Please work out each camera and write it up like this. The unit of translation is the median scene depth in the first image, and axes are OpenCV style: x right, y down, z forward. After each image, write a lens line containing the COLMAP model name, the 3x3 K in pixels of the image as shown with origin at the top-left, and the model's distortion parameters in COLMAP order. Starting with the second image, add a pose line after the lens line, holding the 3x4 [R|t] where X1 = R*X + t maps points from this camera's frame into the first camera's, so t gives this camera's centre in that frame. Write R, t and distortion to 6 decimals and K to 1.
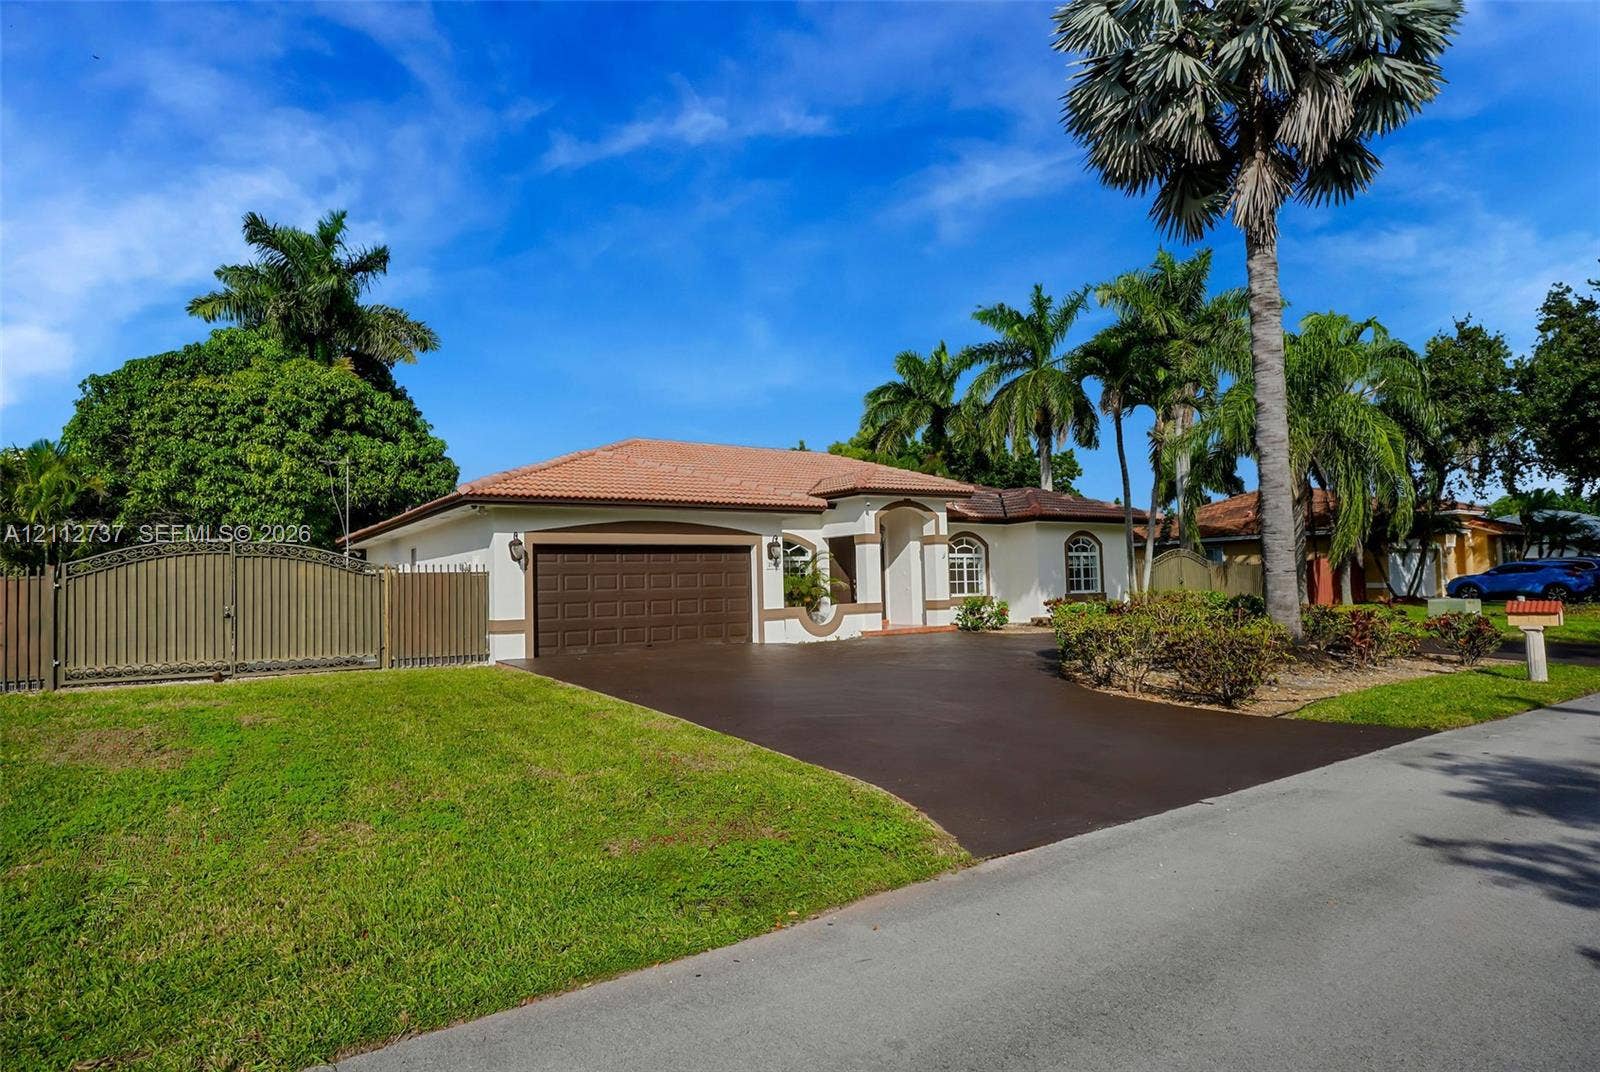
lens RADIAL K [[890.4, 0, 791.0], [0, 890.4, 544.8], [0, 0, 1]] dist [0.000171, 0.000122]
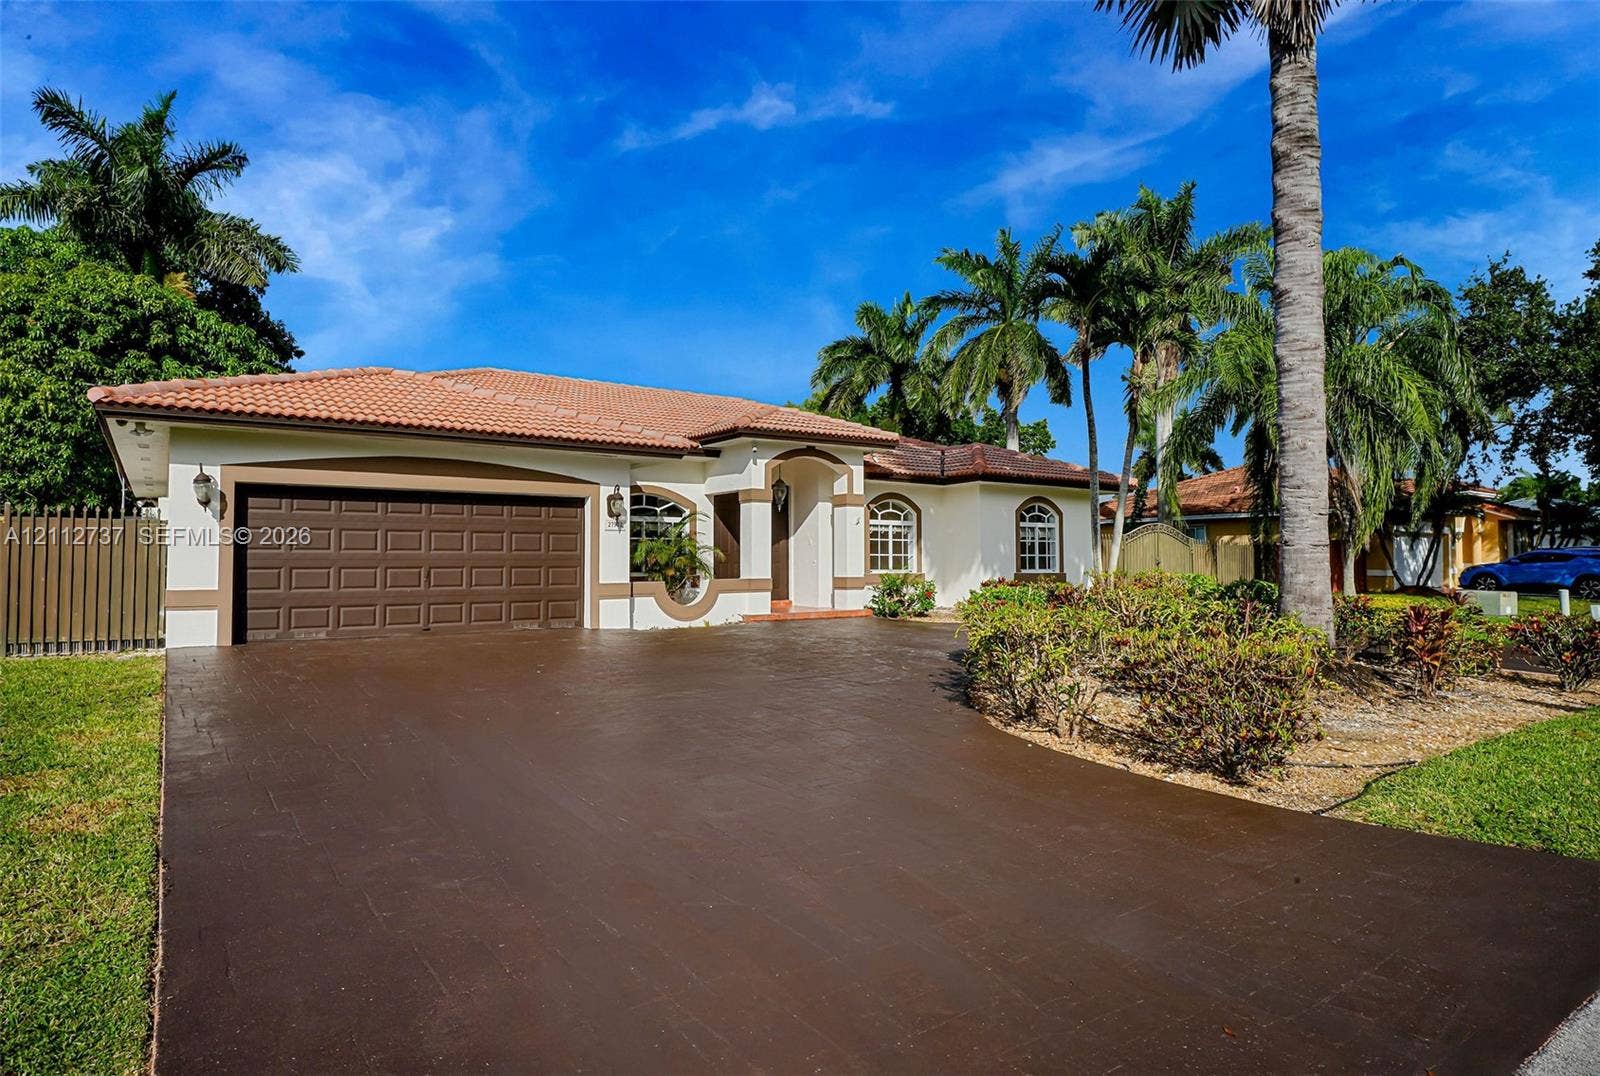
lens RADIAL K [[883.4, 0, 784.9], [0, 883.4, 536.6], [0, 0, 1]] dist [0.000024, -0.001068]
pose [[0.999618, 0.024949, 0.011923, 0.091288], [-0.025170, 0.999507, 0.018743, 0.012187], [-0.011449, -0.019036, 0.999753, 0.205169]]
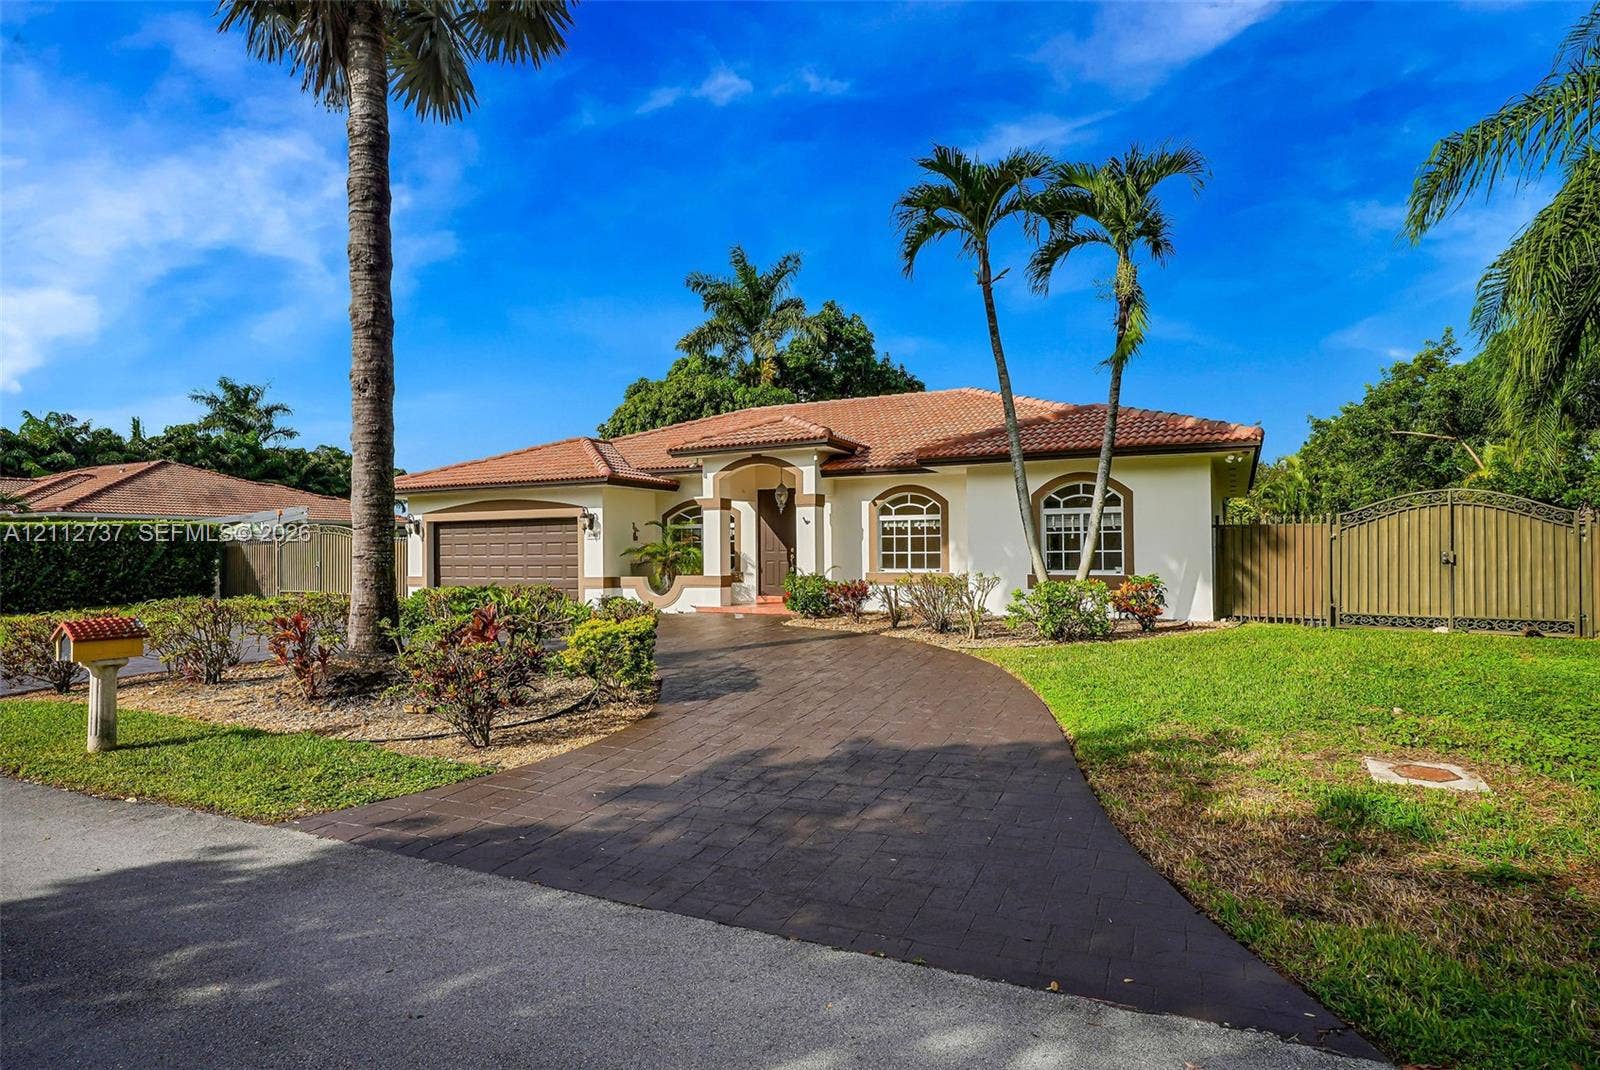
lens RADIAL K [[895.8, 0, 775.8], [0, 895.8, 543.7], [0, 0, 1]] dist [0.000527, 0.010645]
pose [[0.479243, 0.011101, -0.877612, 0.801286], [0.037672, 0.998738, 0.033205, 0.004922], [0.876874, -0.048975, 0.478220, 0.549152]]
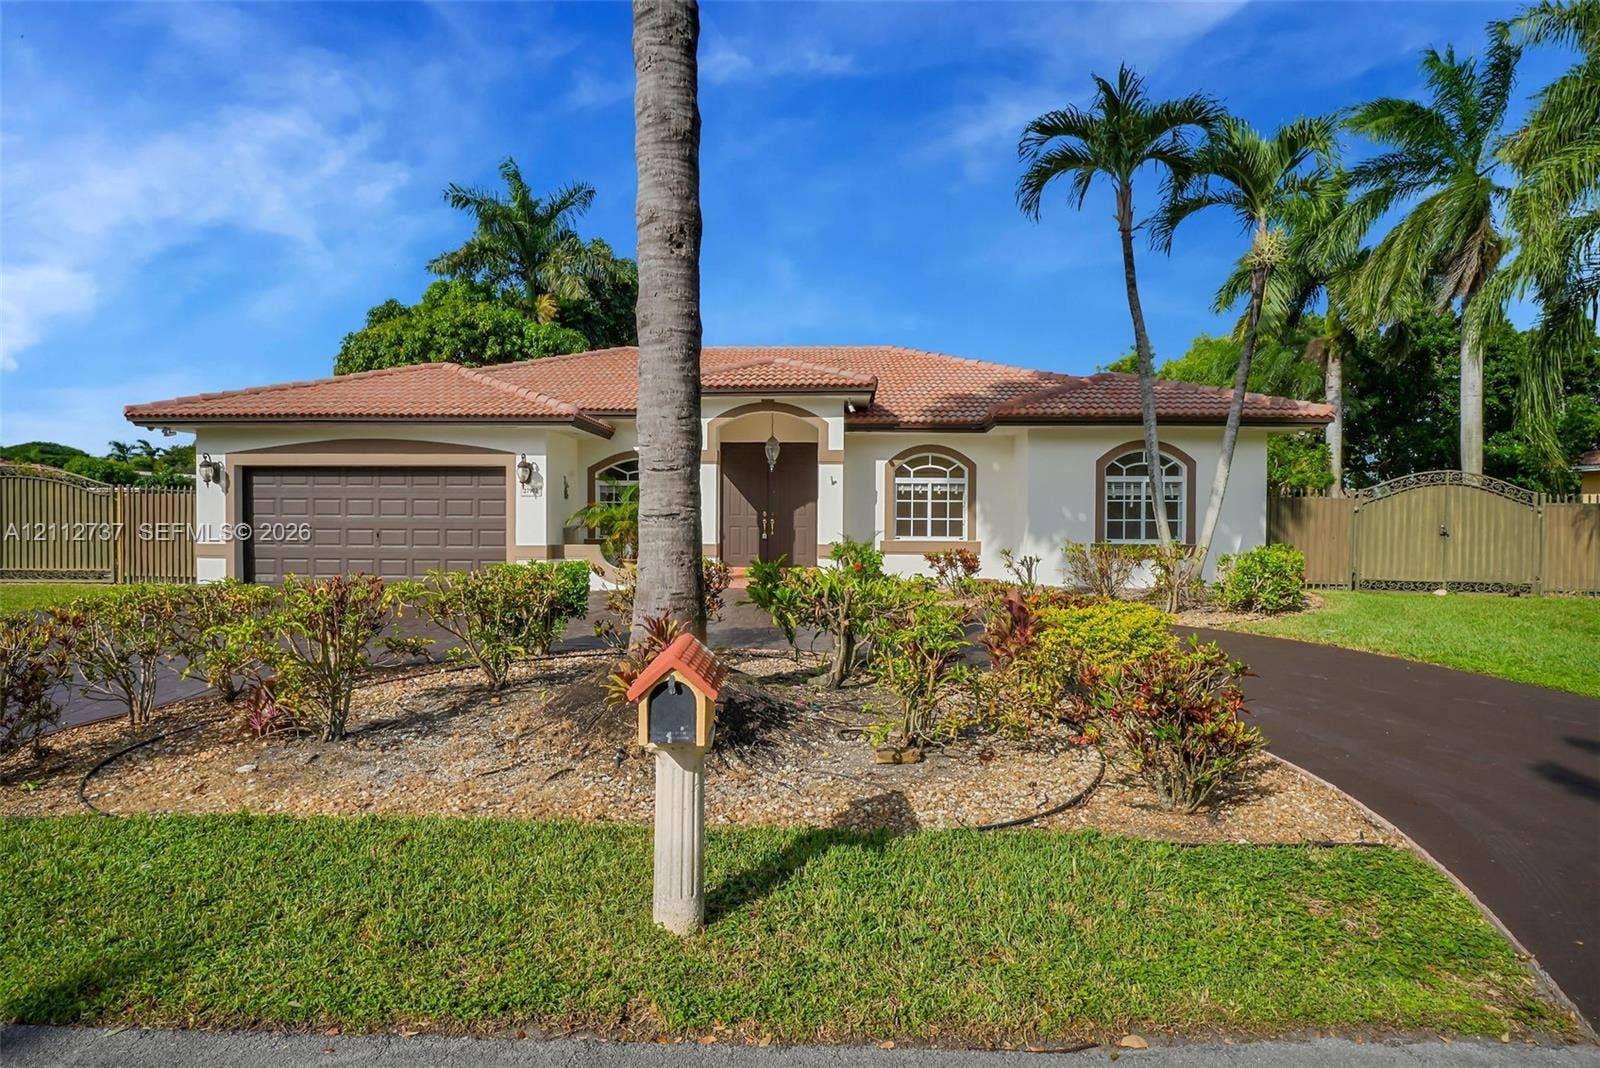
lens RADIAL K [[887.3, 0, 791.9], [0, 887.3, 517.2], [0, 0, 1]] dist [0.001306, -0.000226]
pose [[0.807814, 0.029758, -0.588686, 0.512008], [0.002629, 0.998533, 0.054083, 0.003135], [0.589432, -0.045237, 0.806550, 0.395474]]
